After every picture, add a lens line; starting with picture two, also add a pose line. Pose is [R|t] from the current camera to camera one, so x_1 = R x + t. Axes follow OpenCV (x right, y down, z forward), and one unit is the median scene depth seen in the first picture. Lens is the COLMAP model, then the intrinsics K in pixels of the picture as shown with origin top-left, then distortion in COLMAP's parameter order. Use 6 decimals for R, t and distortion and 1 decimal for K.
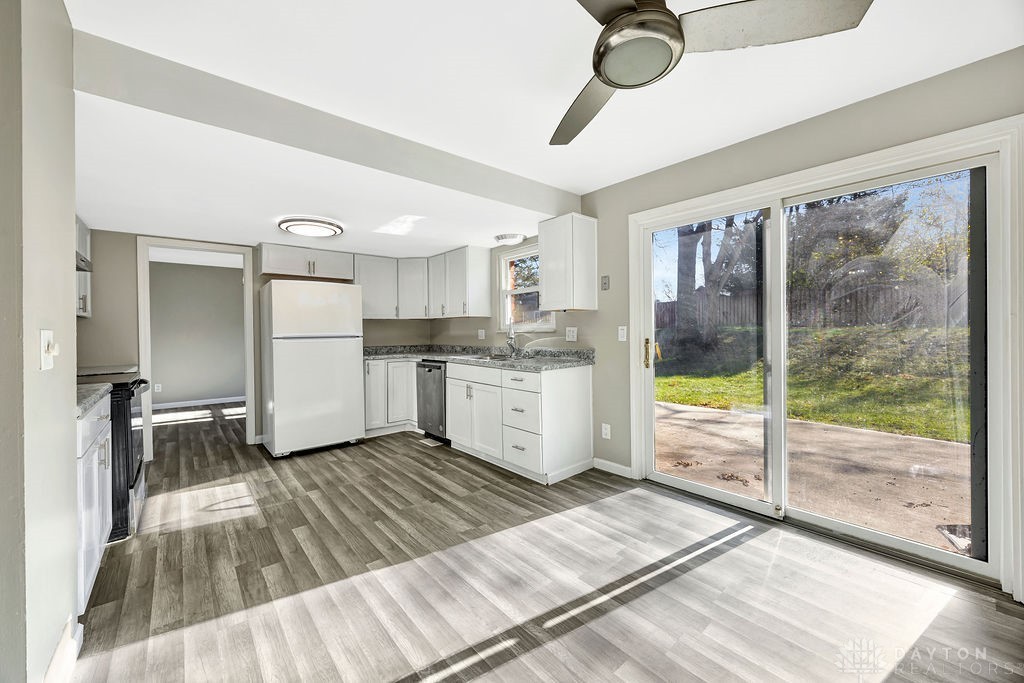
lens RADIAL K [[393.3, 0, 510.9], [0, 393.3, 336.8], [0, 0, 1]] dist [0.000361, 0.000046]
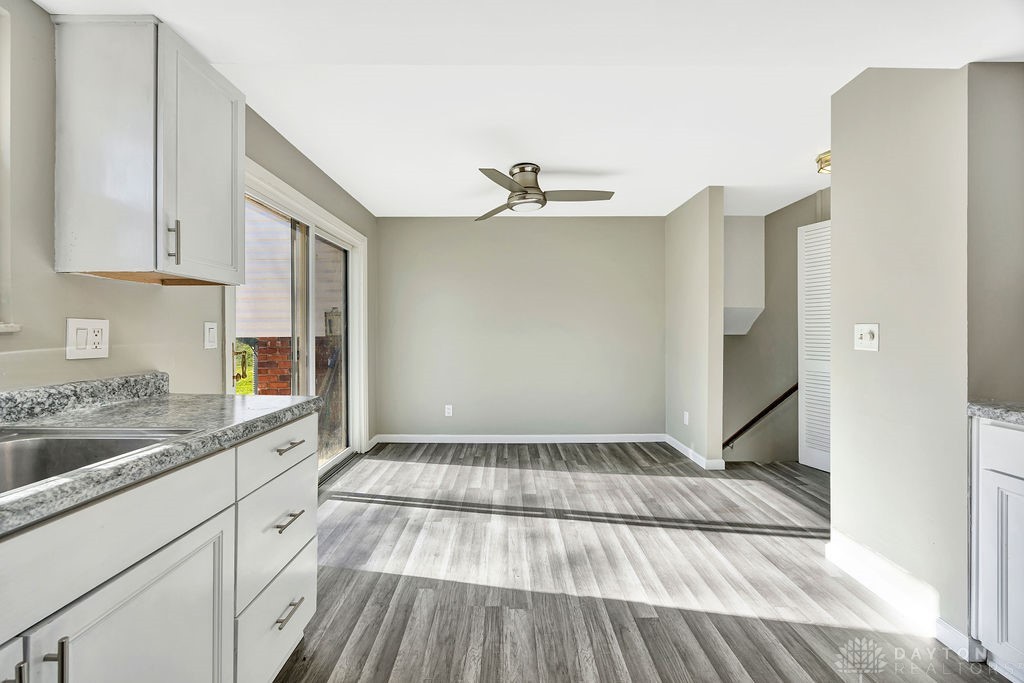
lens RADIAL K [[393.3, 0, 510.9], [0, 393.3, 336.8], [0, 0, 1]] dist [0.000361, 0.000046]
pose [[-0.772734, 0.004142, 0.634716, -0.669889], [0.018825, 0.999688, 0.016395, -0.012134], [-0.634451, 0.024617, -0.772571, 1.857210]]
